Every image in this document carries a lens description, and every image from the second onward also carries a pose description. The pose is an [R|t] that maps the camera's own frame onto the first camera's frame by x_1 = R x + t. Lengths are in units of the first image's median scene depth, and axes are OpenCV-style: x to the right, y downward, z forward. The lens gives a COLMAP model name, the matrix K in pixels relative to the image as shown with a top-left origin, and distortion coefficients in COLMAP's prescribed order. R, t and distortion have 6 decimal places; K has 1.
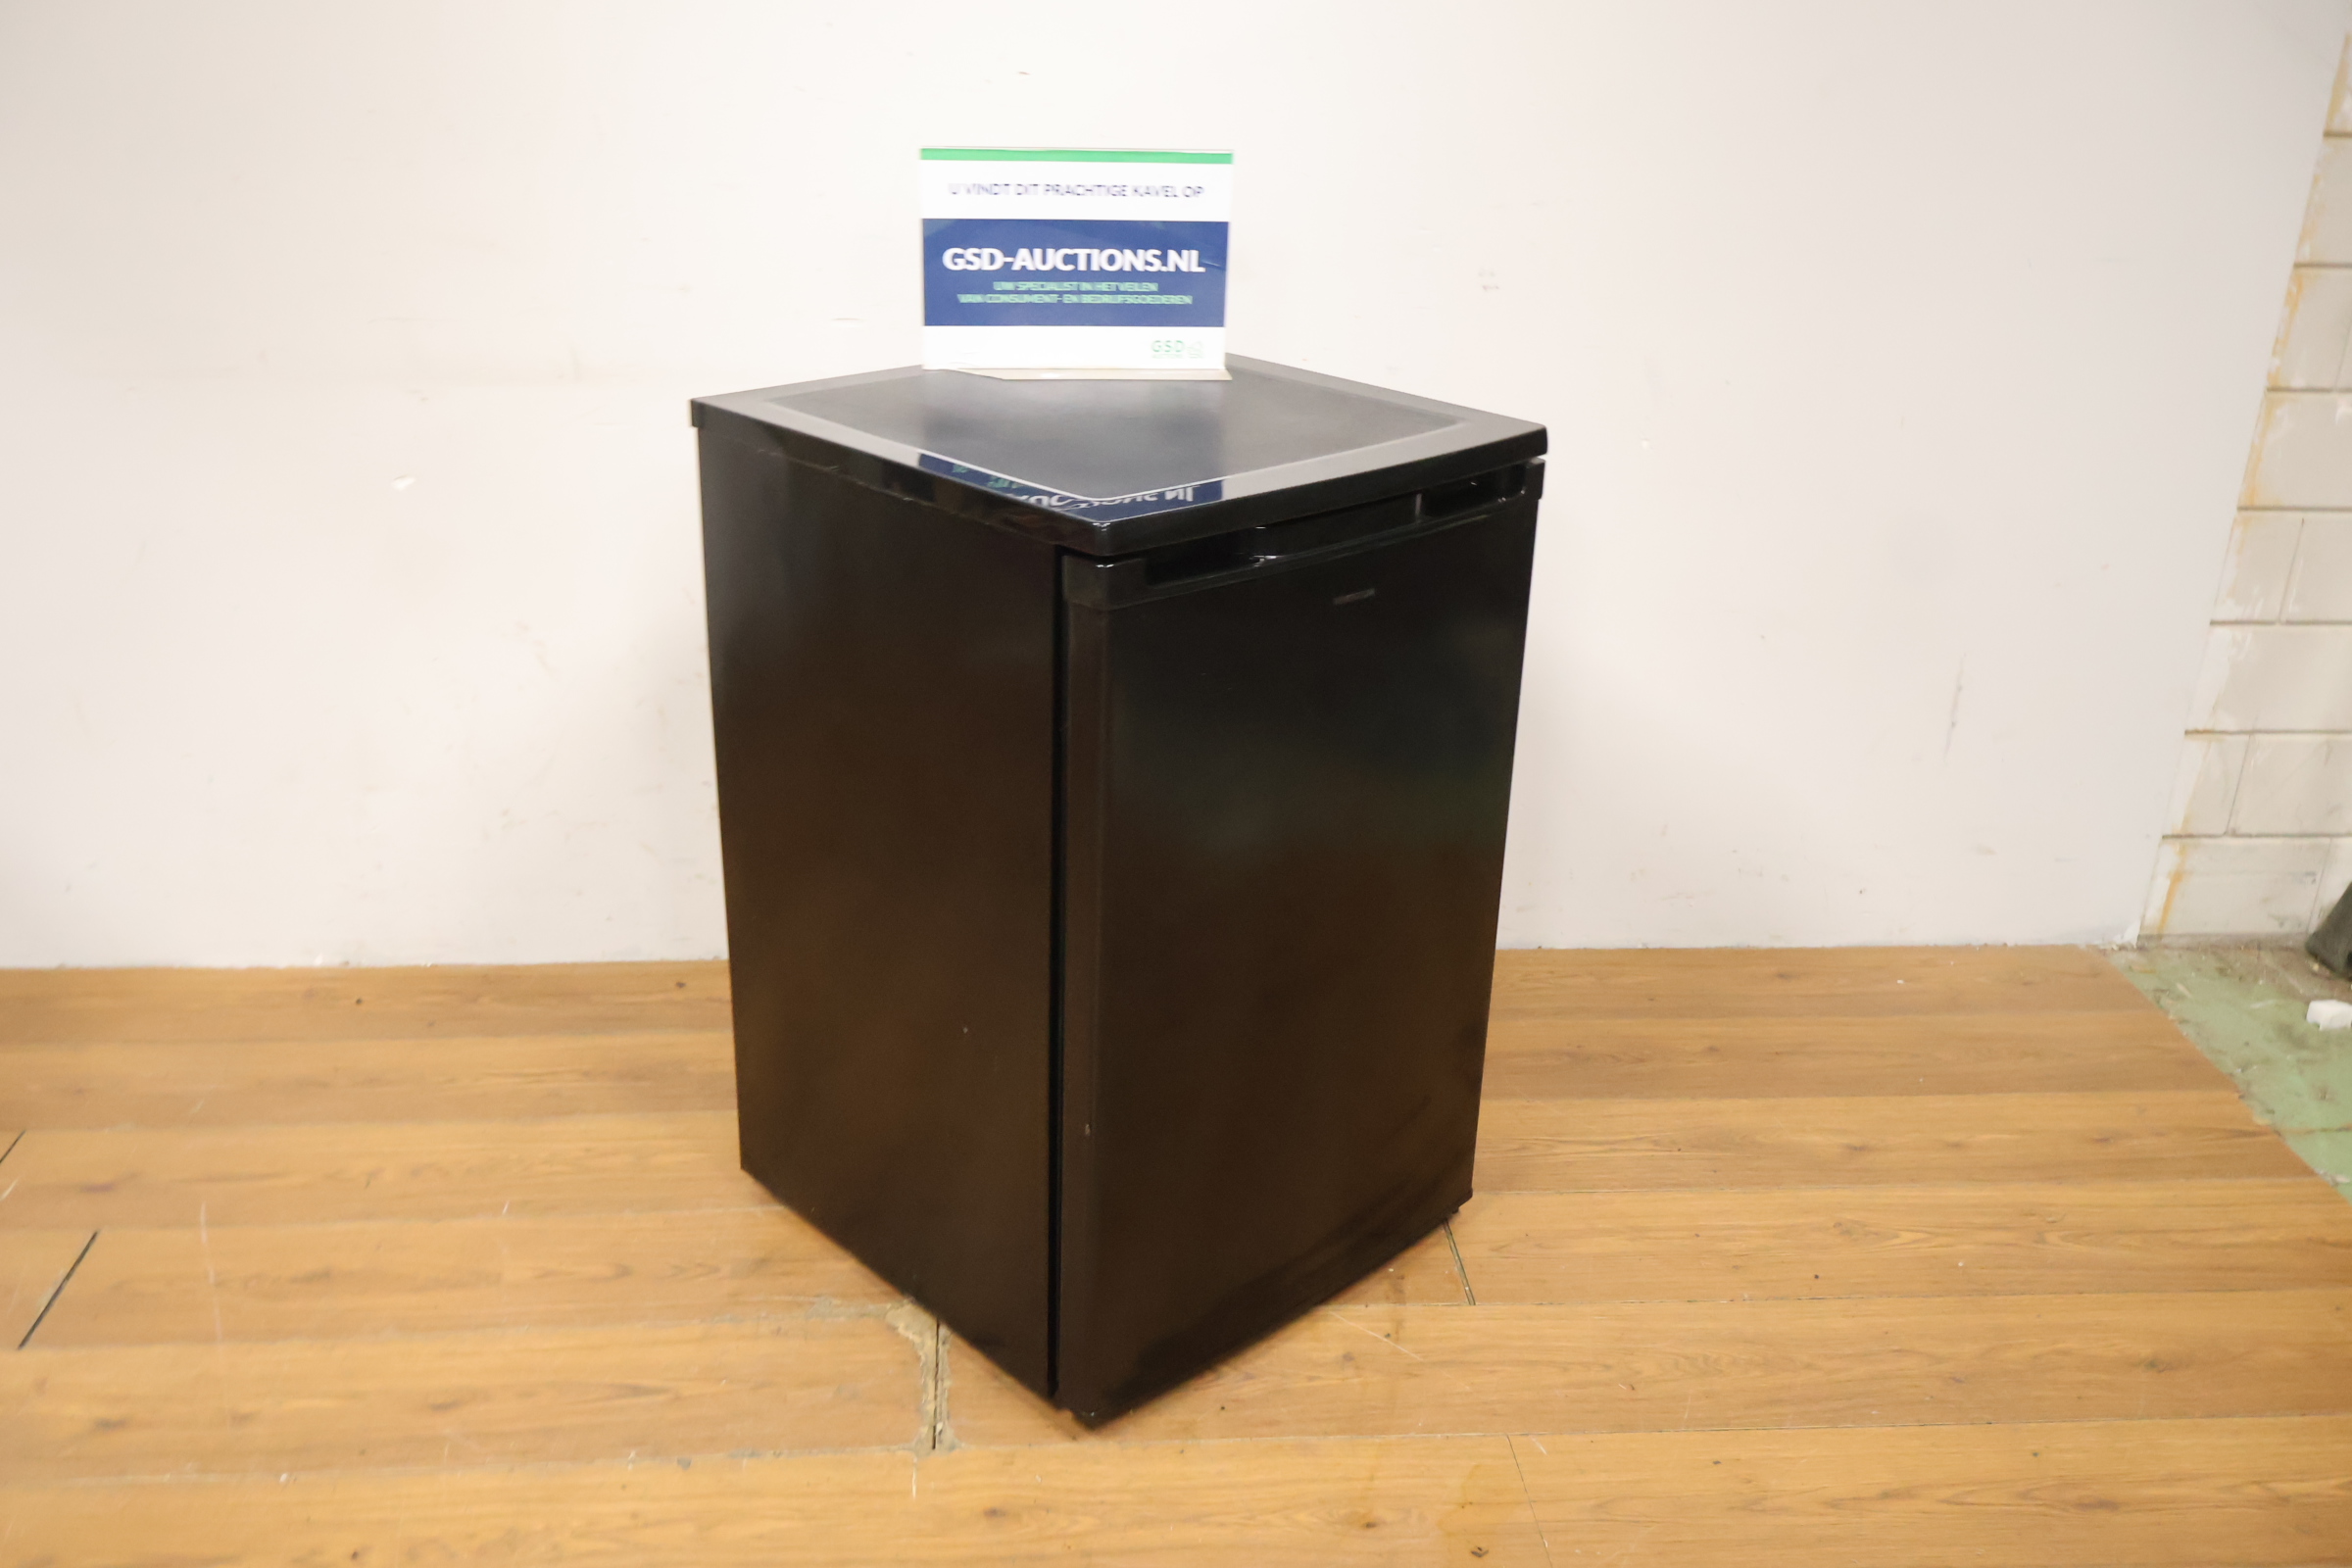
lens RADIAL K [[2086.3, 0, 1151.6], [0, 2086.3, 790.7], [0, 0, 1]] dist [0.002097, 0.010004]
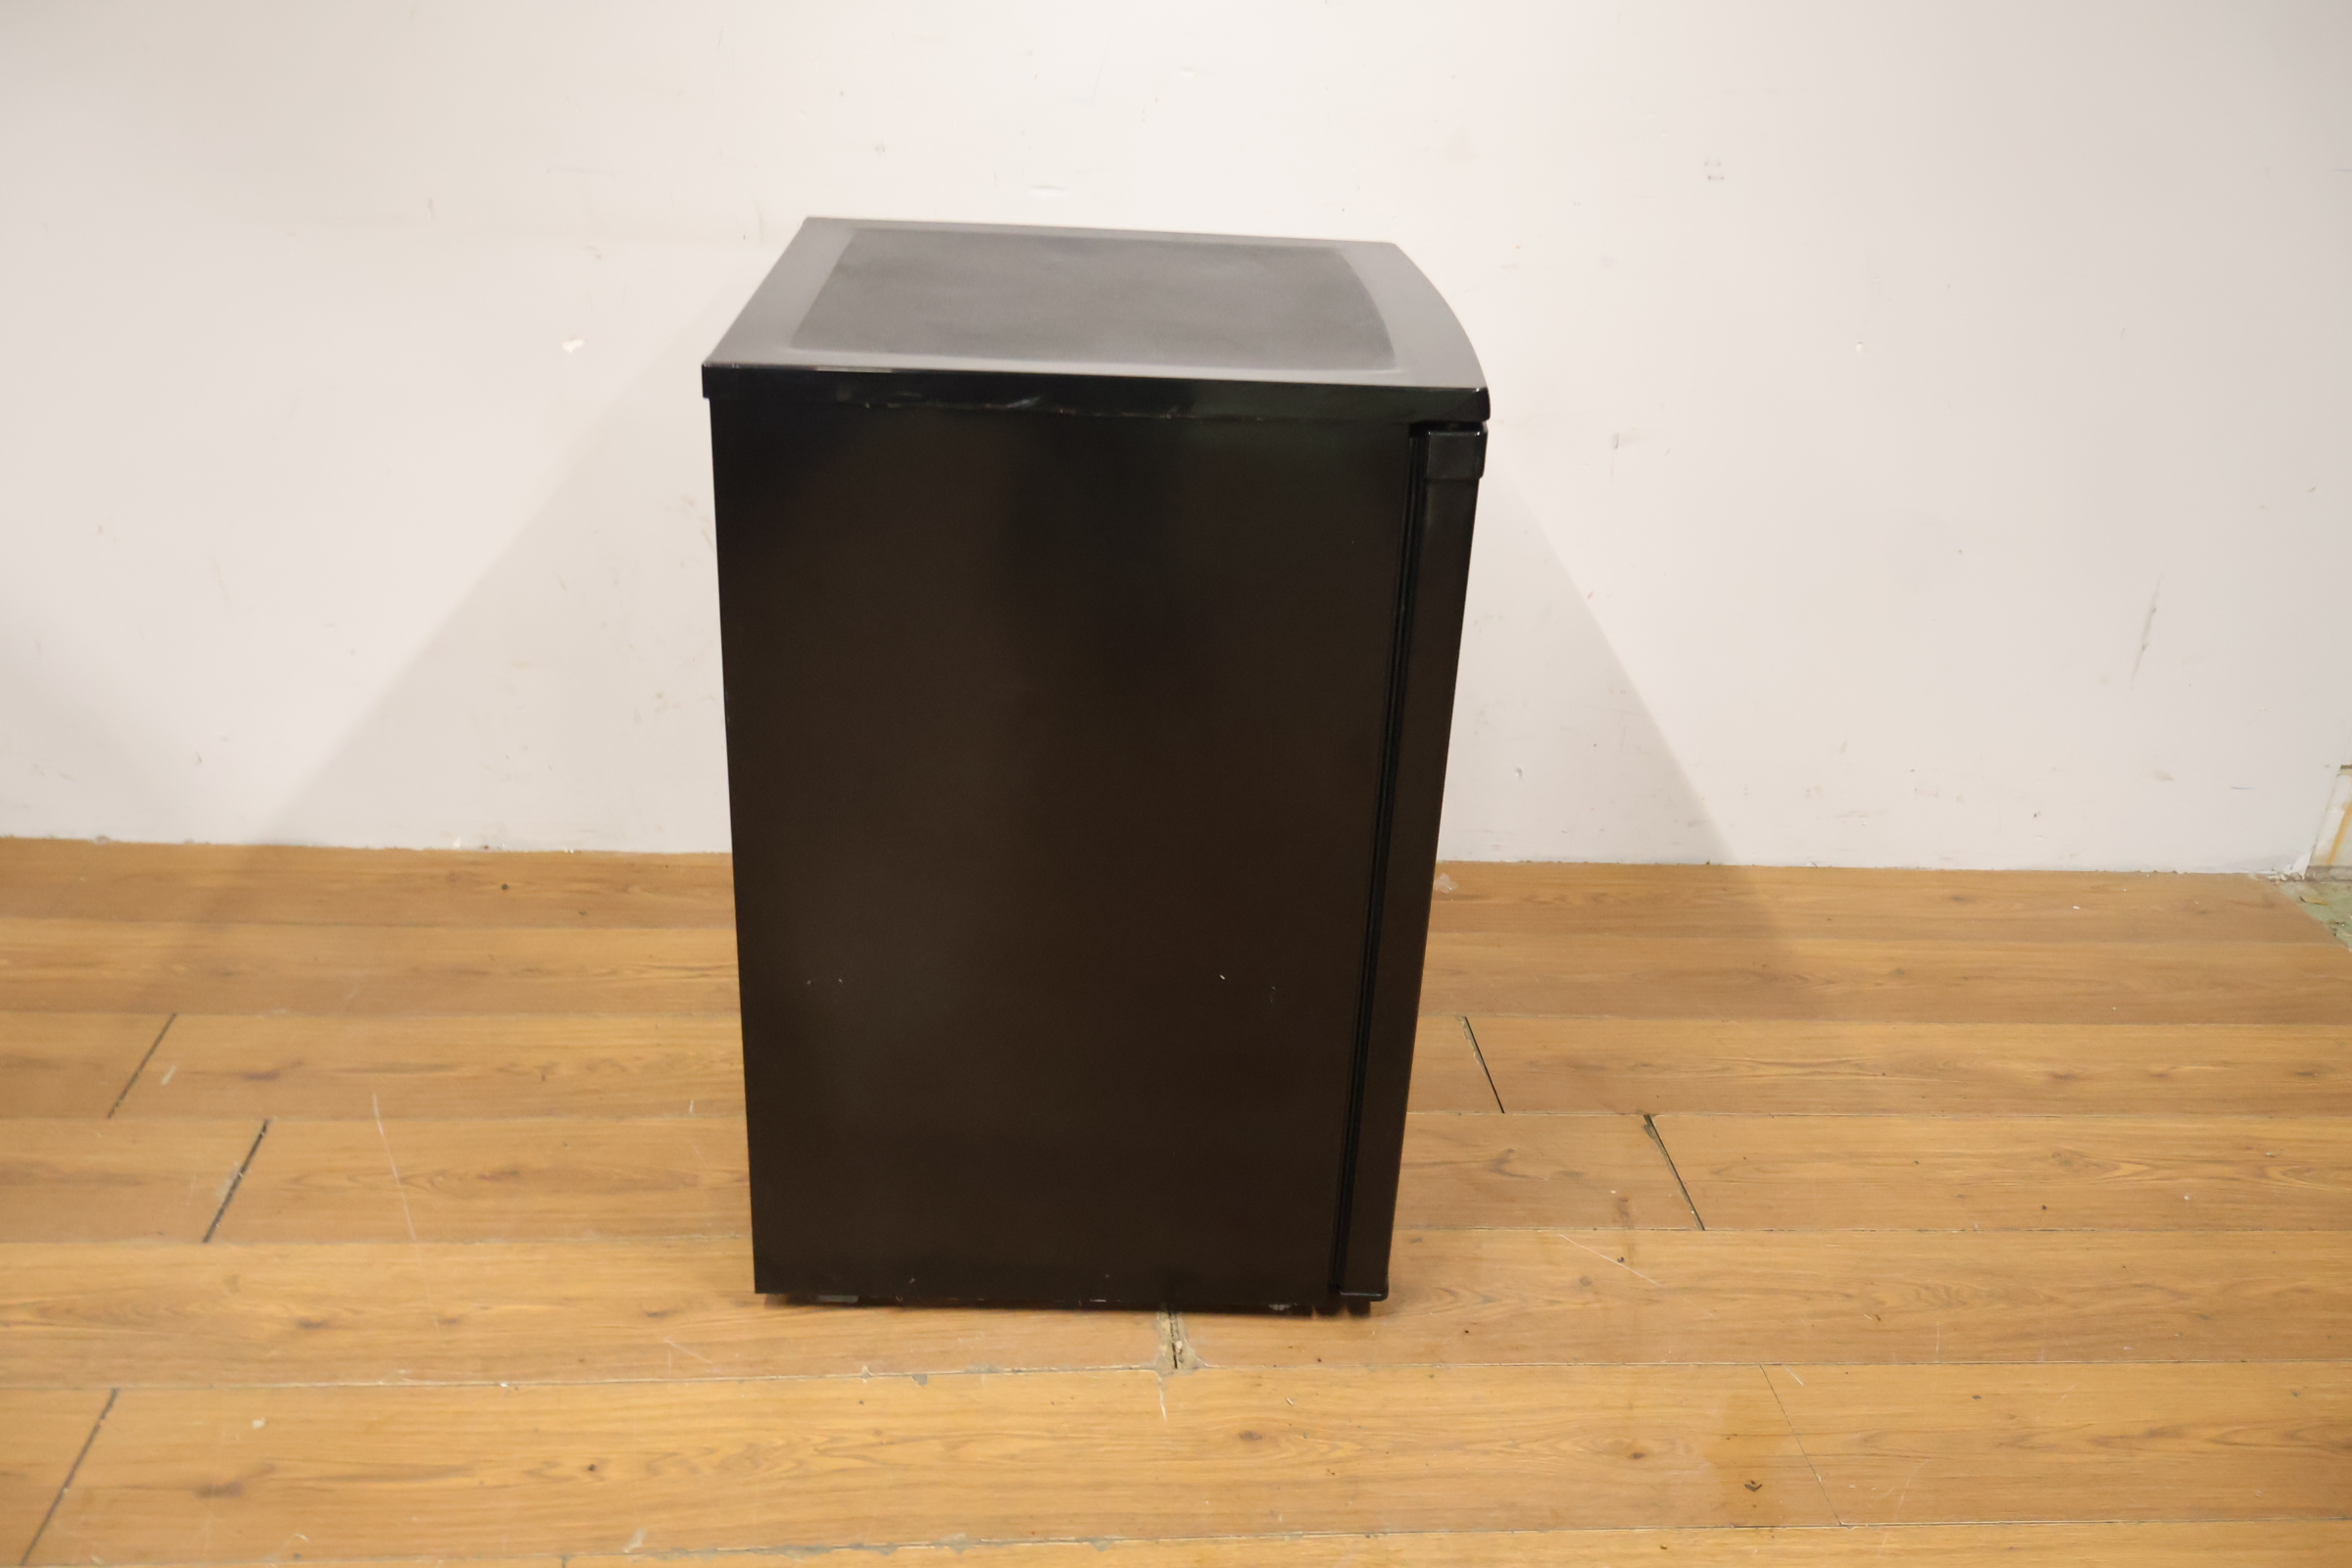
lens RADIAL K [[2086.3, 0, 1173.6], [0, 2086.3, 775.7], [0, 0, 1]] dist [0.002097, 0.010004]
pose [[0.999235, 0.027307, 0.027988, -0.119209], [-0.028428, 0.998775, 0.040504, 0.002318], [-0.026848, -0.041268, 0.998787, 0.040120]]
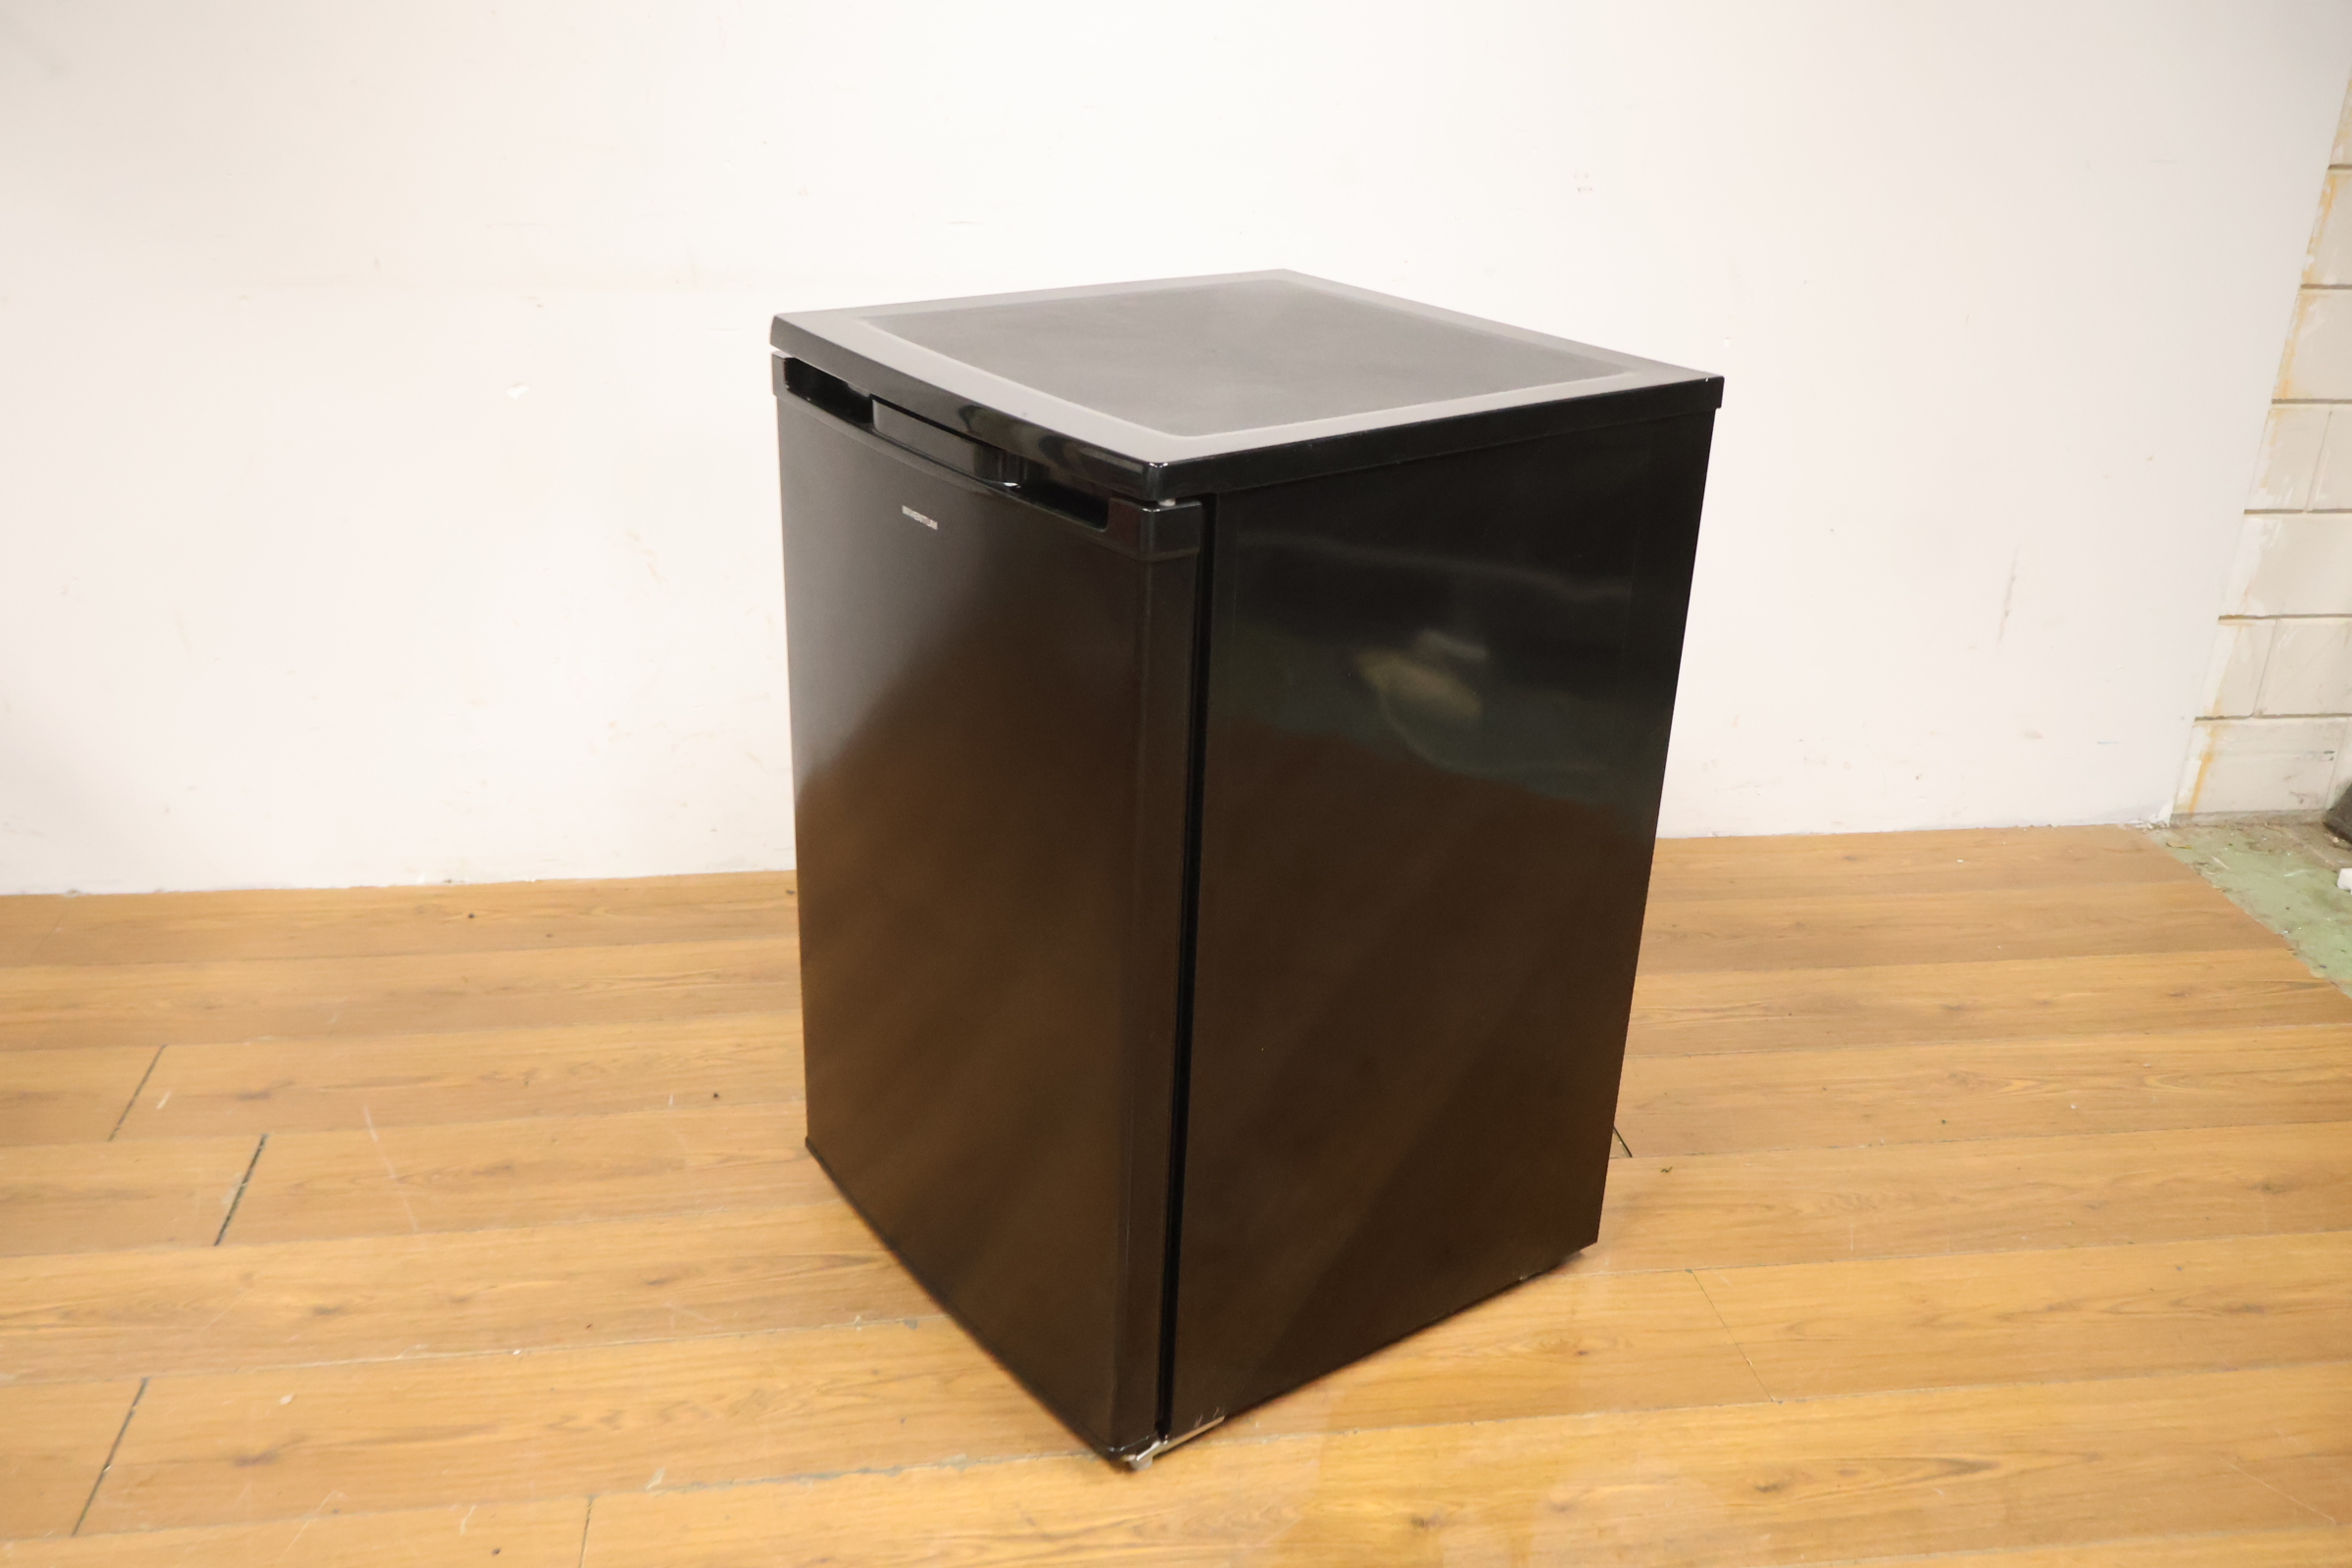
lens RADIAL K [[2086.3, 0, 1155.8], [0, 2086.3, 794.7], [0, 0, 1]] dist [0.002097, 0.010004]
pose [[0.997626, -0.023607, 0.064692, -0.137894], [0.022732, 0.999640, 0.014225, 0.042868], [-0.065004, -0.012721, 0.997804, -0.021034]]
